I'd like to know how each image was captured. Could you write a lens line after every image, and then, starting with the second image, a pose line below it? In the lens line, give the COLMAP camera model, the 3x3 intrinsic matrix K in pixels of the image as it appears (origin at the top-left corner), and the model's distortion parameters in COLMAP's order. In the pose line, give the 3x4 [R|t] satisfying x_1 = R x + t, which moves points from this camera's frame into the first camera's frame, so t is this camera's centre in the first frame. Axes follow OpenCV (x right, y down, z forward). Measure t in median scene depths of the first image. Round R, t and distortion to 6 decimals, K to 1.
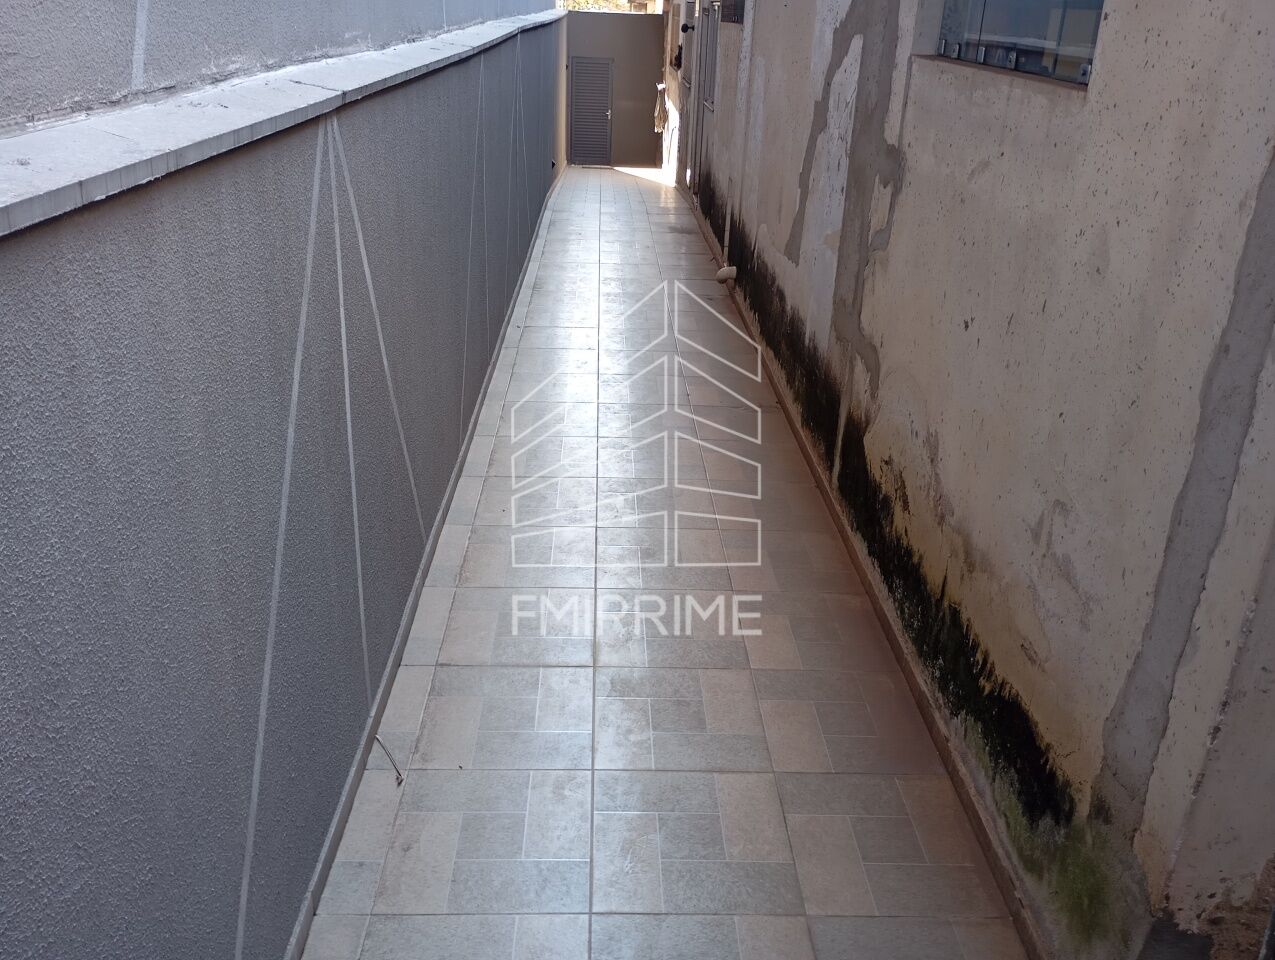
lens RADIAL K [[1055.9, 0, 634.4], [0, 1055.9, 464.8], [0, 0, 1]] dist [0.062947, -0.081885]
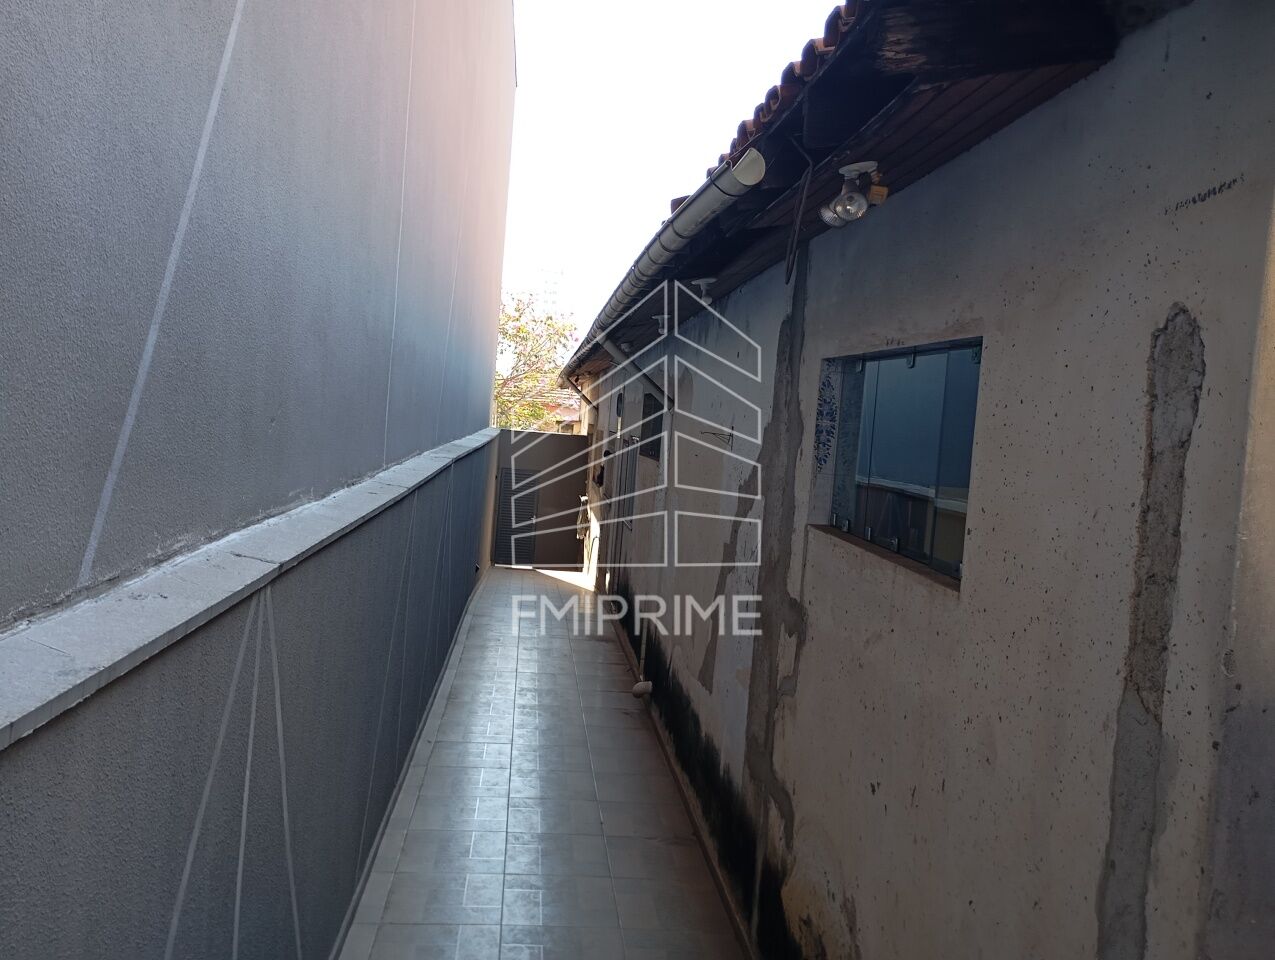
lens RADIAL K [[1055.9, 0, 634.4], [0, 1055.9, 464.8], [0, 0, 1]] dist [0.062947, -0.081885]
pose [[0.996805, 0.038205, 0.070143, 0.000432], [-0.010759, 0.934403, -0.356055, -0.035498], [-0.079145, 0.354163, 0.931829, -0.026786]]
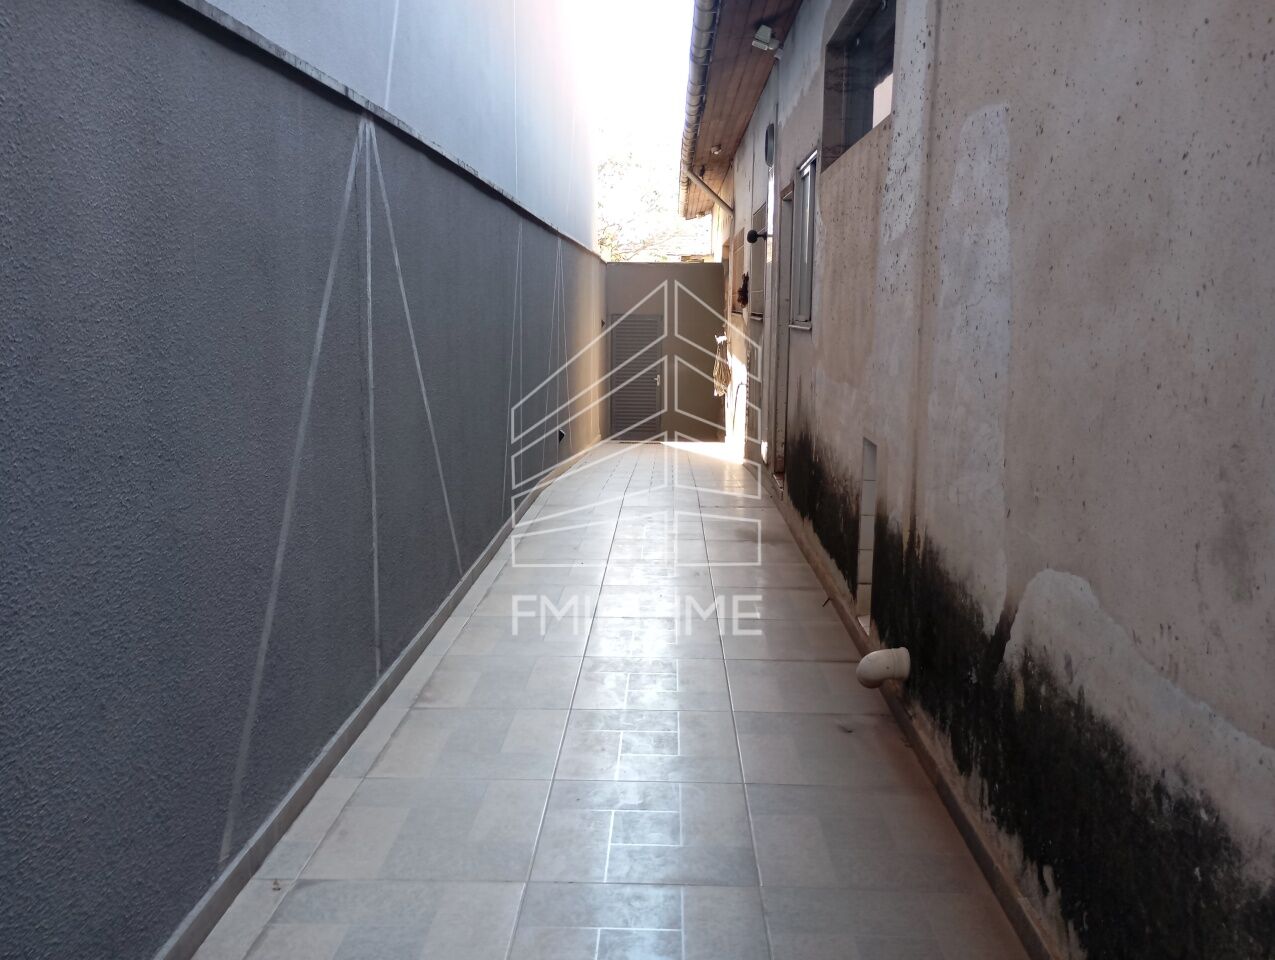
lens RADIAL K [[1055.9, 0, 634.4], [0, 1055.9, 464.8], [0, 0, 1]] dist [0.062947, -0.081885]
pose [[0.997758, -0.019578, -0.063994, 0.035376], [0.002513, 0.966536, -0.256520, -0.268884], [0.066875, 0.255784, 0.964418, 1.042113]]
